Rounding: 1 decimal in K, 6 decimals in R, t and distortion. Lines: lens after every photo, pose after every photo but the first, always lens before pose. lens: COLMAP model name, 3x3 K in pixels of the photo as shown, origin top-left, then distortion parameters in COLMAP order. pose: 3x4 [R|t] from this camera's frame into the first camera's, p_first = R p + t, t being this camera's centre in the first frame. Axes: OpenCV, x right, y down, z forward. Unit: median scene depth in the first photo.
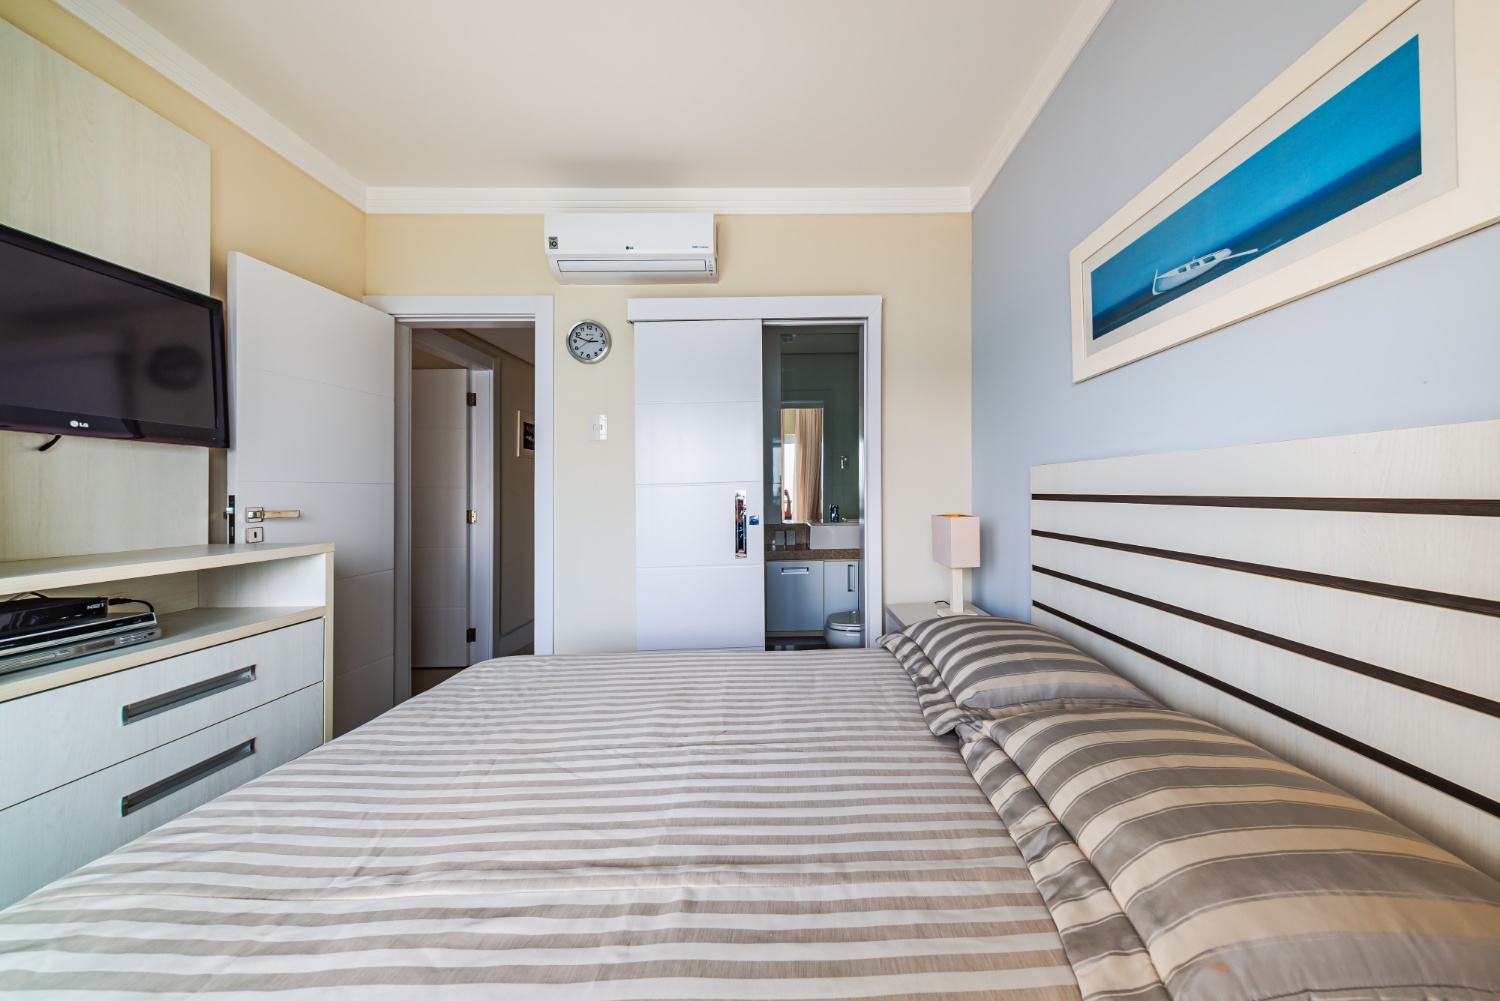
lens RADIAL K [[530.5, 0, 794.8], [0, 530.5, 497.3], [0, 0, 1]] dist [0.002546, 0.000147]
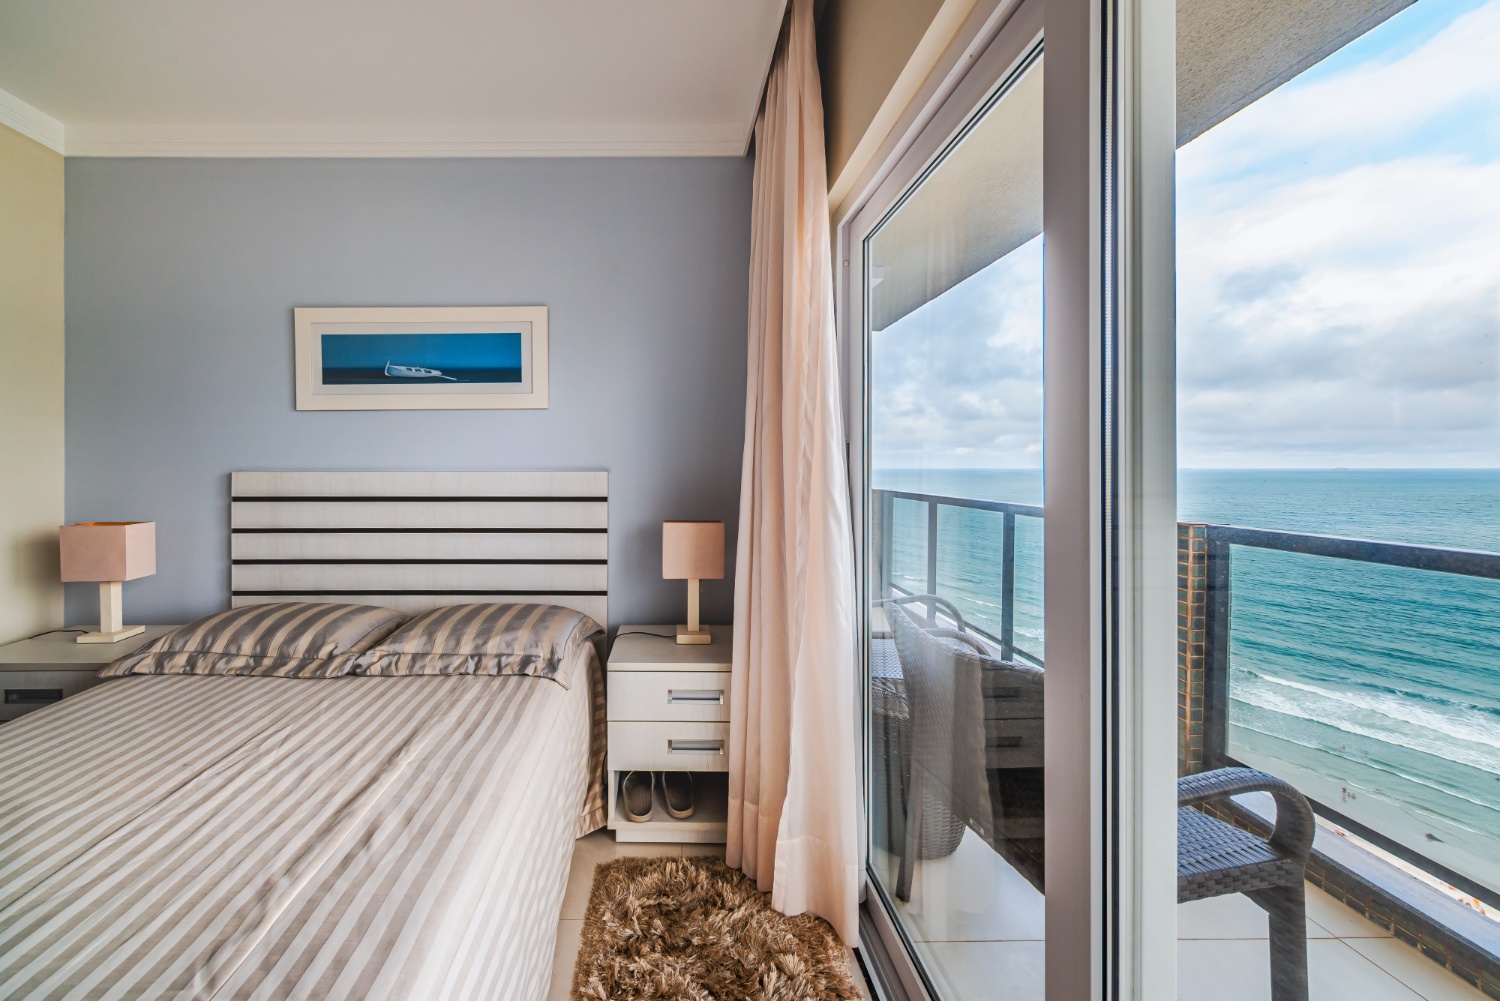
lens RADIAL K [[530.5, 0, 749.9], [0, 530.5, 486.8], [0, 0, 1]] dist [0.002546, 0.000147]
pose [[-0.172605, -0.008729, 0.984953, -1.237478], [0.012634, 0.999859, 0.011075, -0.040028], [-0.984910, 0.014356, -0.172470, 0.191124]]
